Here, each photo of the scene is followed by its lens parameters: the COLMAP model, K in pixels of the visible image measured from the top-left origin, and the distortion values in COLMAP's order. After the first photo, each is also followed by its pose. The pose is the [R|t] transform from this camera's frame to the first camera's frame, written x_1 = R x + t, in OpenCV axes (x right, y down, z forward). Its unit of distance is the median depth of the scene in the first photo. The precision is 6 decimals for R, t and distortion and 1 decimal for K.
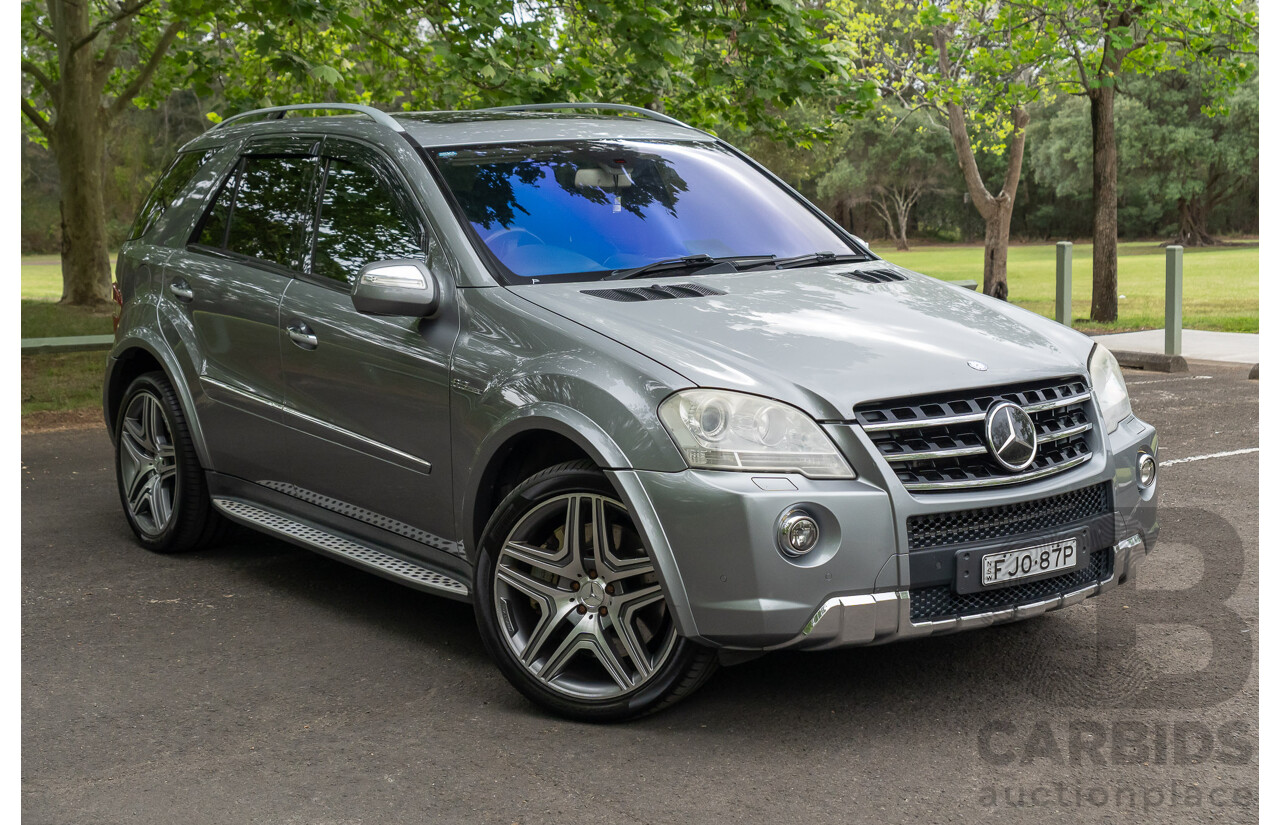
lens RADIAL K [[1786.0, 0, 573.5], [0, 1786.0, 419.1], [0, 0, 1]] dist [0.011404, 0.000000]
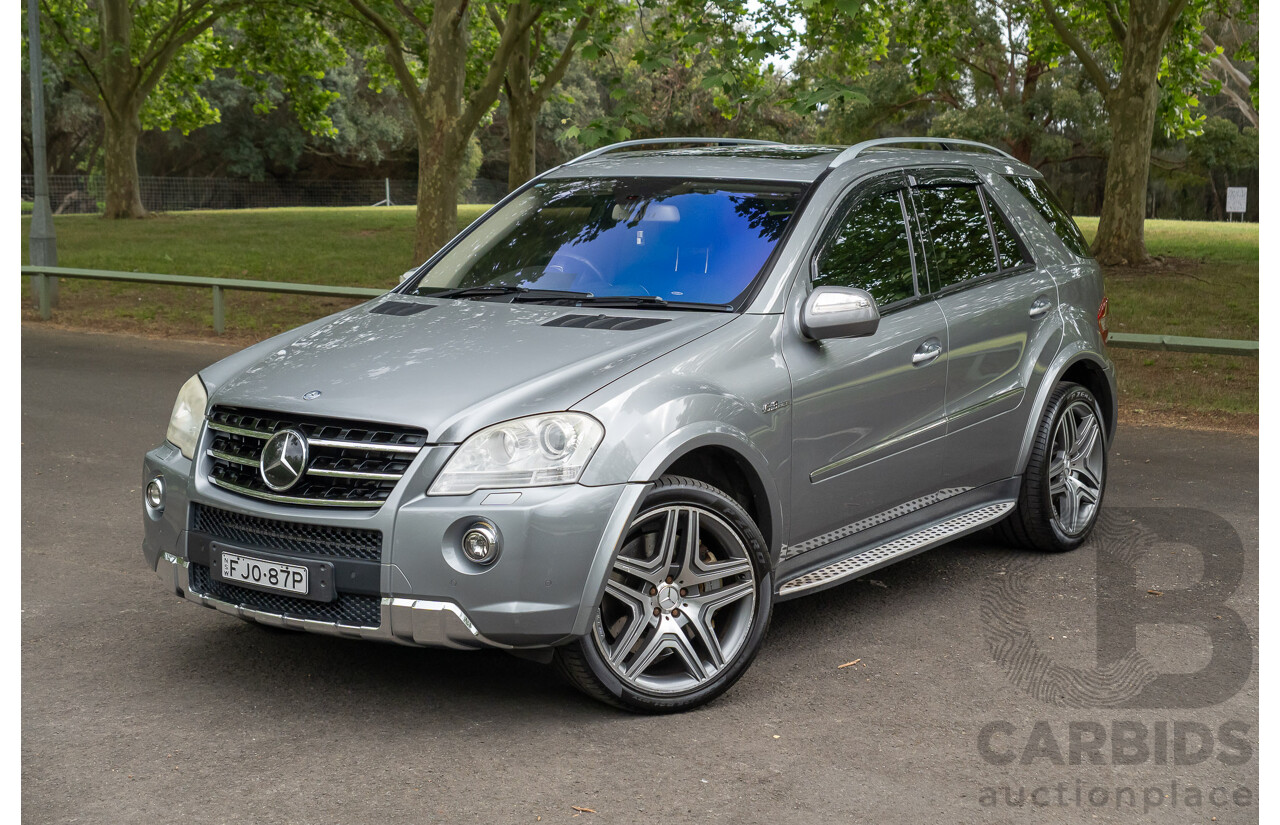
lens RADIAL K [[1786.0, 0, 650.2], [0, 1786.0, 401.8], [0, 0, 1]] dist [0.011404, 0.000000]
pose [[0.357223, 0.144101, -0.922836, 1.322939], [-0.143119, 0.984804, 0.098377, -0.164550], [0.922989, 0.096933, 0.372419, 0.786145]]
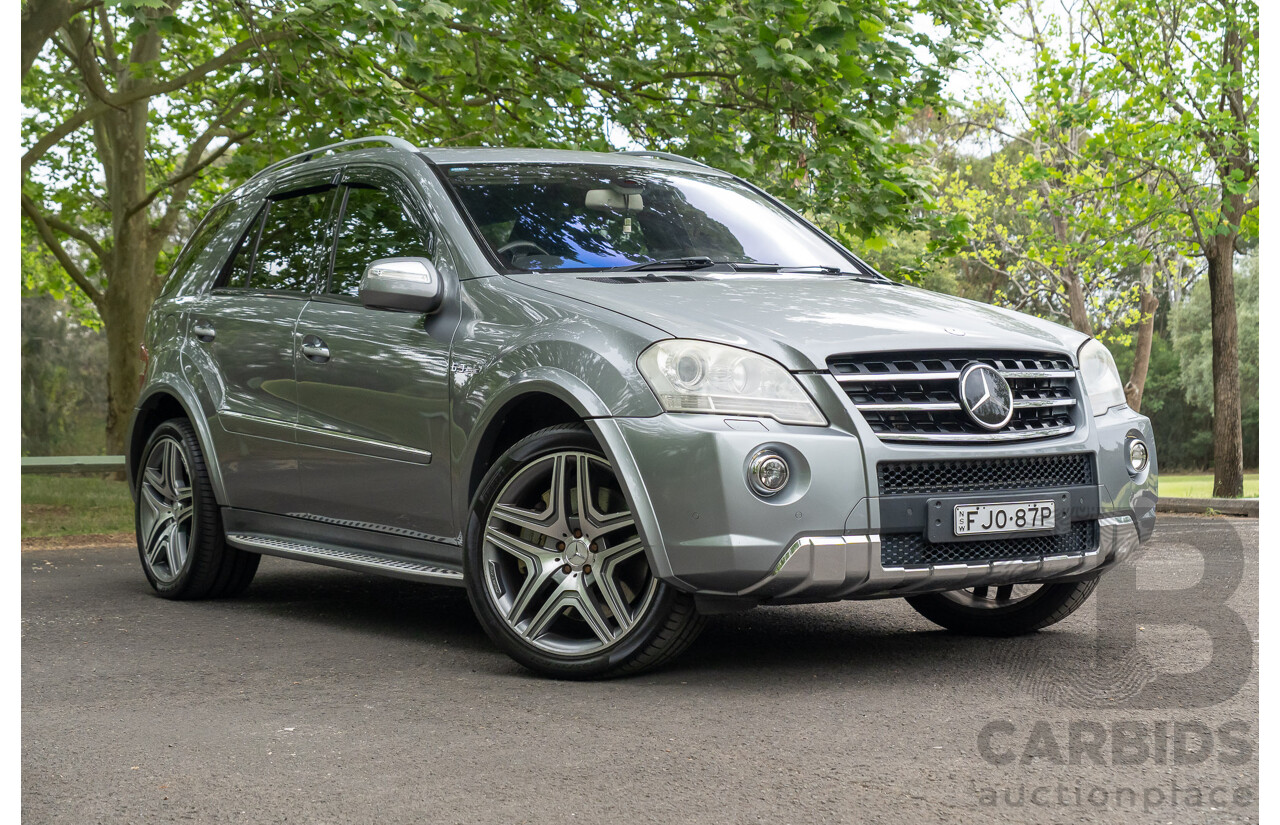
lens RADIAL K [[1979.1, 0, 548.2], [0, 1979.1, 428.4], [0, 0, 1]] dist [0.016879, 0.000000]
pose [[0.998076, 0.010596, -0.061096, 0.063703], [-0.017599, 0.993181, -0.115244, 0.160813], [0.059458, 0.116097, 0.991457, -0.133331]]
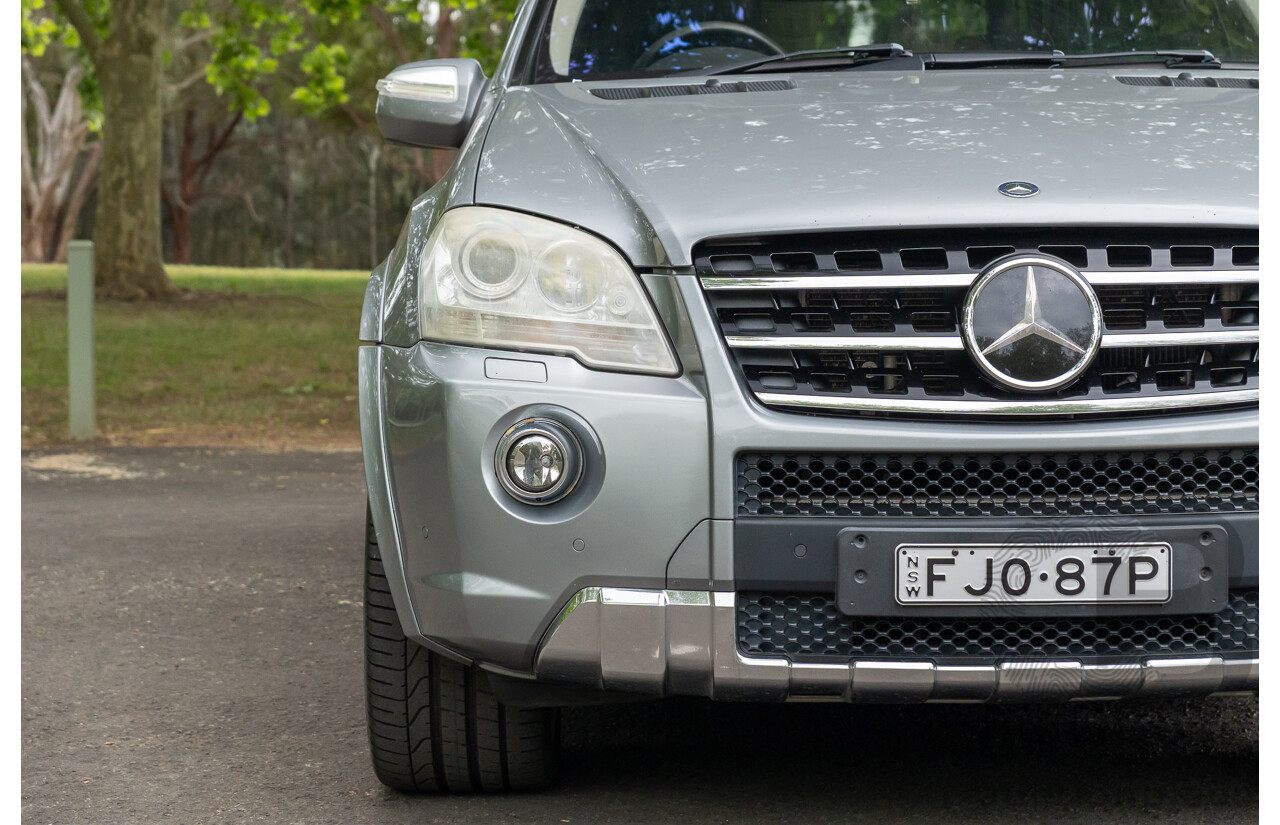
lens RADIAL K [[2521.3, 0, 685.0], [0, 2521.3, 422.6], [0, 0, 1]] dist [0.040158, 0.000000]
pose [[0.824718, 0.059225, -0.562434, 0.557998], [-0.087298, 0.995913, -0.023137, 0.061407], [0.558765, 0.068181, 0.826518, 0.359026]]
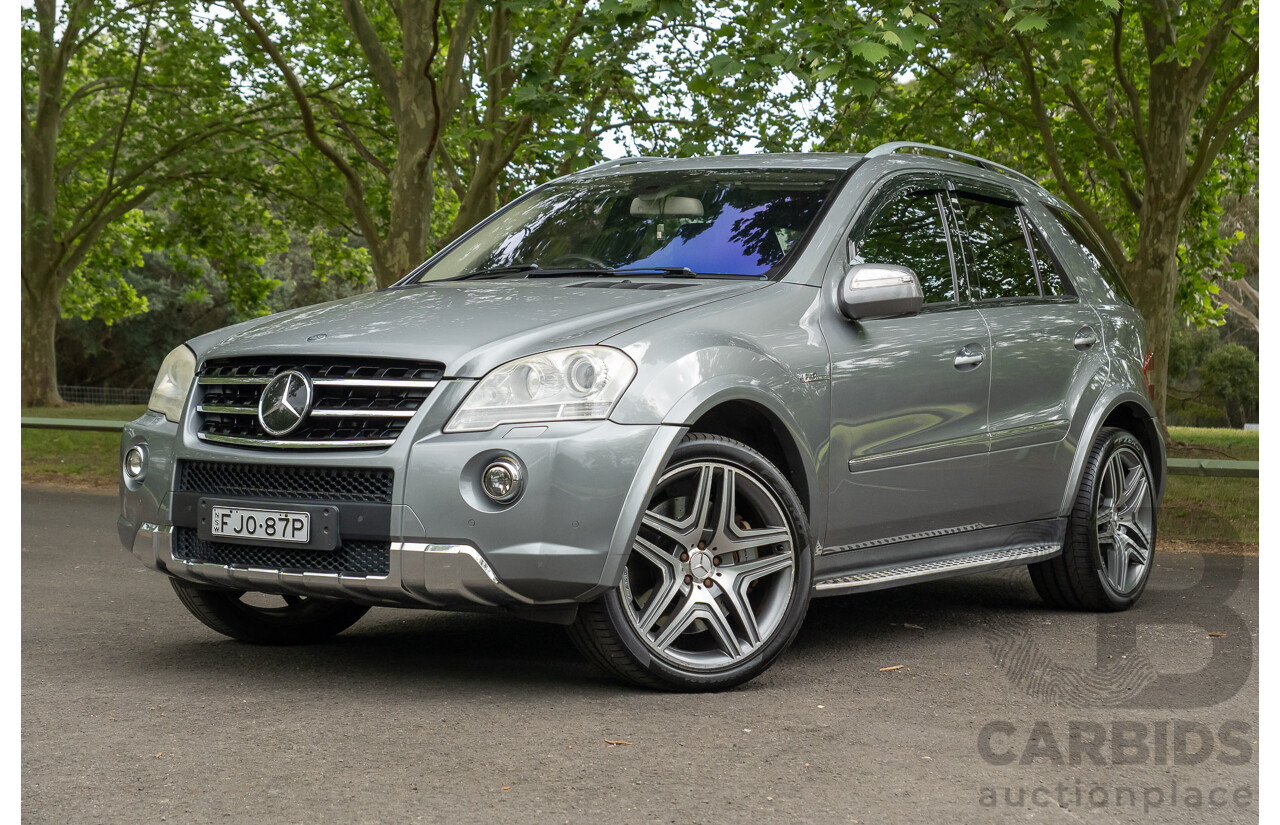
lens RADIAL K [[1979.1, 0, 656.5], [0, 1979.1, 419.9], [0, 0, 1]] dist [0.016879, 0.000000]
pose [[0.376495, 0.043526, -0.925395, 1.348247], [-0.158006, 0.987277, -0.017848, 0.005903], [0.912845, 0.152938, 0.378583, 0.760345]]
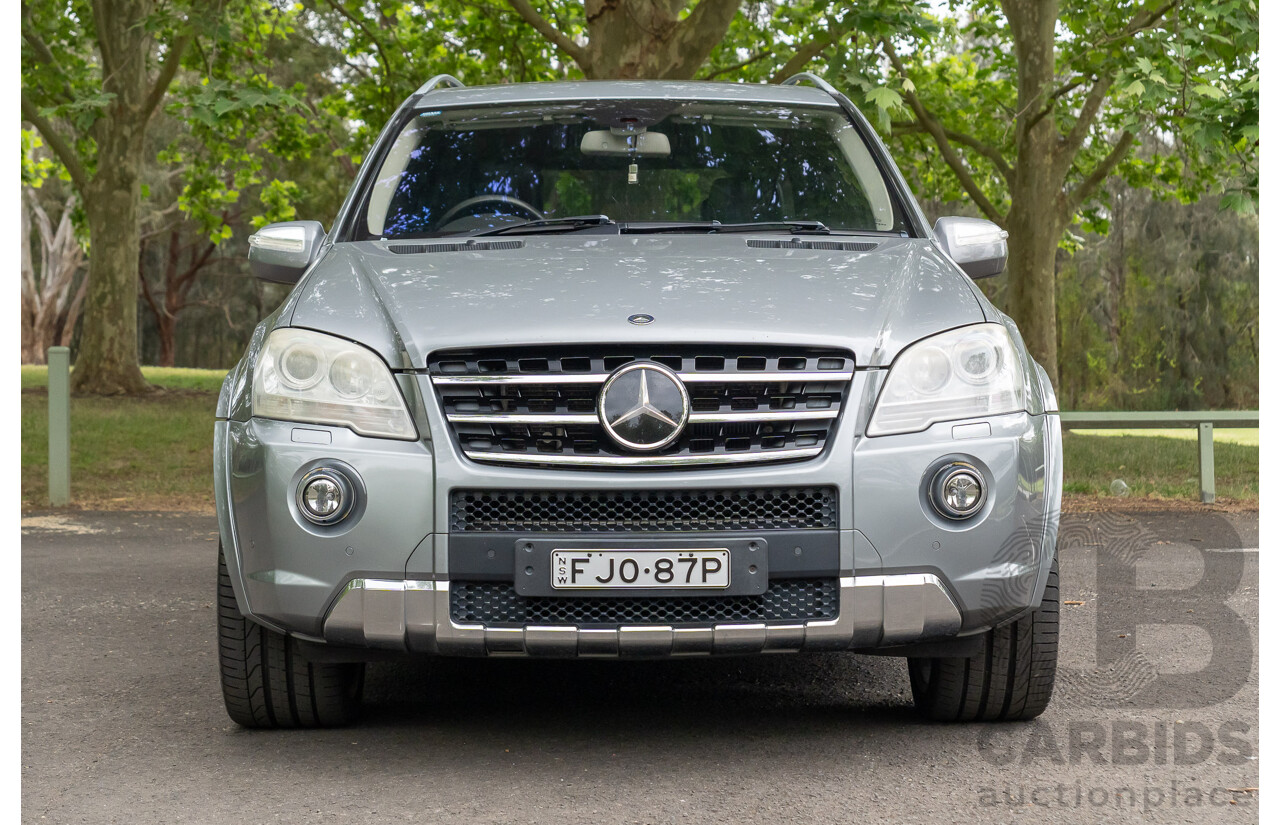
lens RADIAL K [[2191.3, 0, 628.3], [0, 2191.3, 453.8], [0, 0, 1]] dist [0.059339, 0.000000]
pose [[0.830617, 0.049342, -0.554653, 0.756364], [-0.090773, 0.994741, -0.047445, 0.074334], [0.549395, 0.089756, 0.830728, 0.210838]]
